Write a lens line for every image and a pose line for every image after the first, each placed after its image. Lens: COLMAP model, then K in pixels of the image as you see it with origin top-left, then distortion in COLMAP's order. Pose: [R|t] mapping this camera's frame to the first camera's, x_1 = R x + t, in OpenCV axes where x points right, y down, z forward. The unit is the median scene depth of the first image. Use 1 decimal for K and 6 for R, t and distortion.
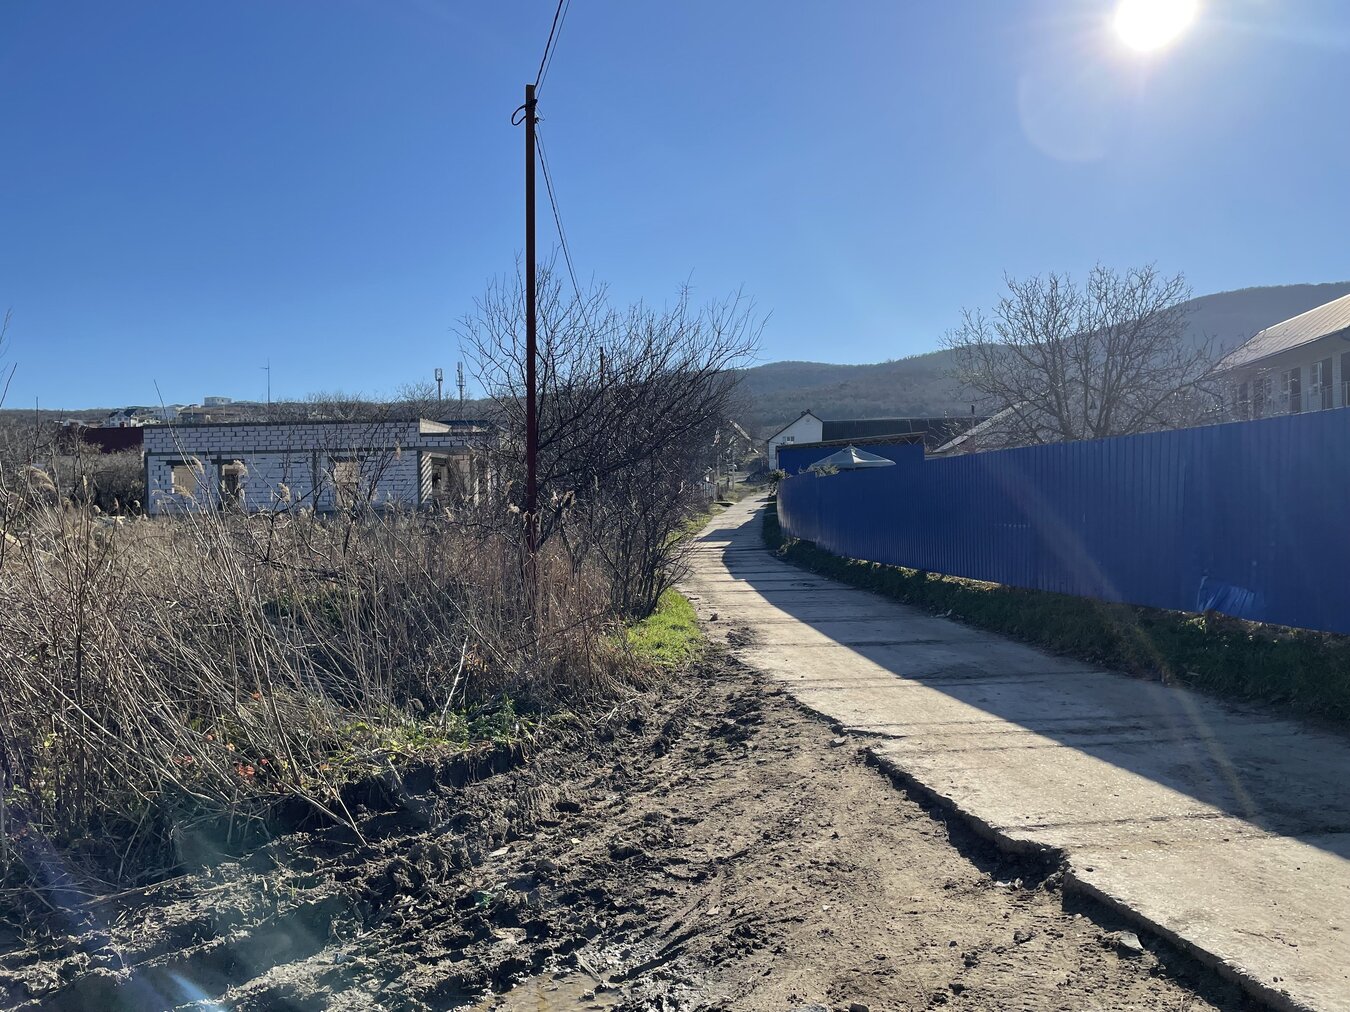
lens RADIAL K [[1014.2, 0, 686.4], [0, 1014.2, 501.2], [0, 0, 1]] dist [0.089011, -0.116329]
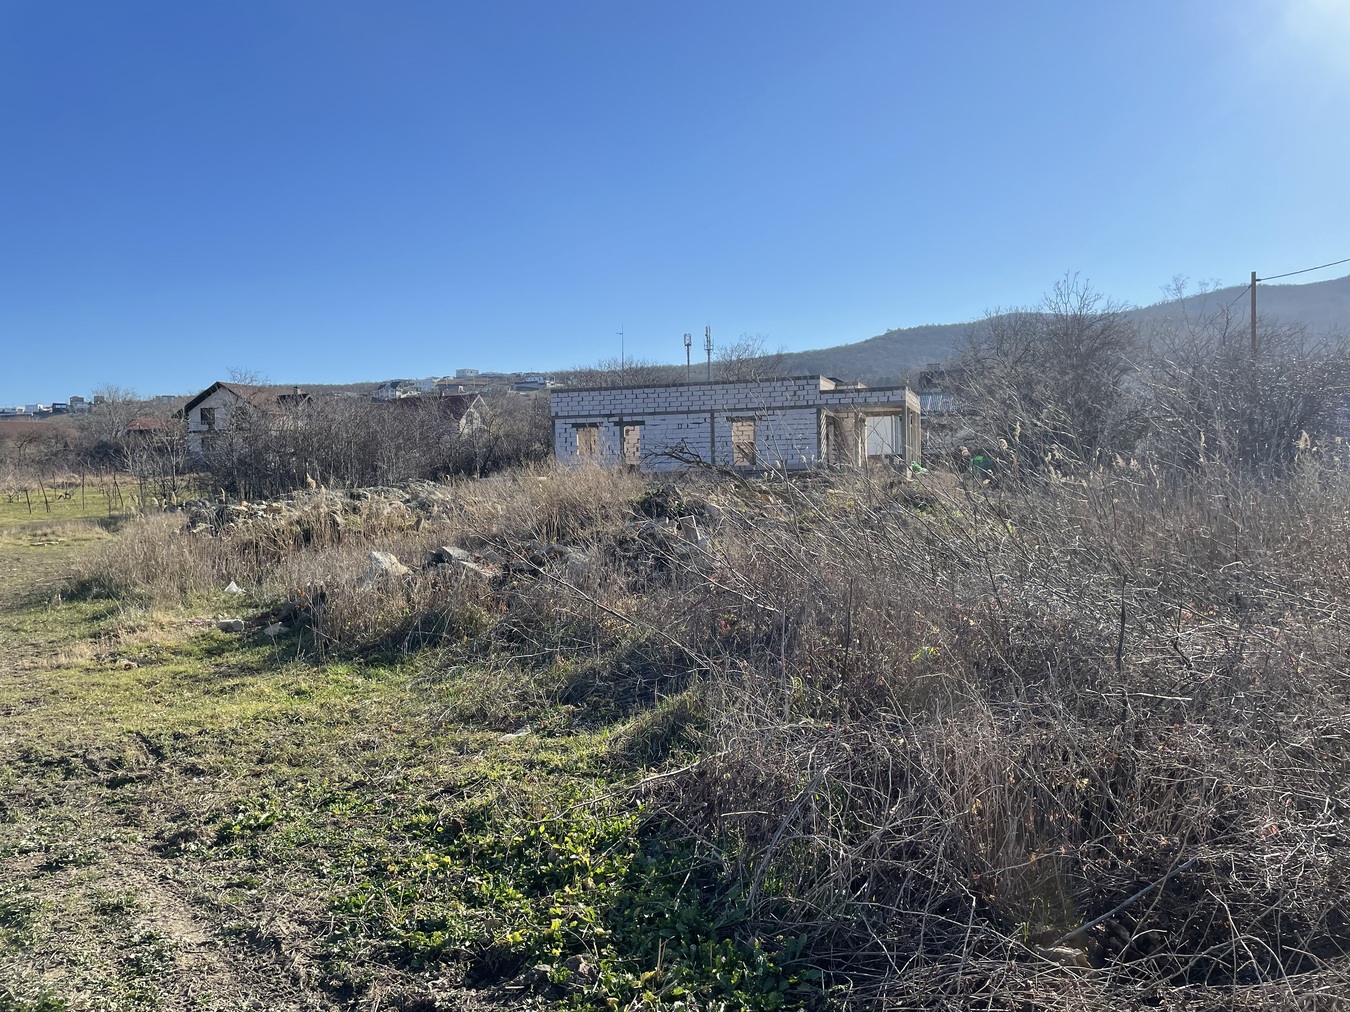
lens RADIAL K [[1014.2, 0, 665.2], [0, 1014.2, 496.5], [0, 0, 1]] dist [0.089011, -0.116329]
pose [[0.976587, 0.000366, -0.215123, -1.179056], [0.006373, 0.999510, 0.030630, 0.024243], [0.215029, -0.031284, 0.976106, 0.067062]]
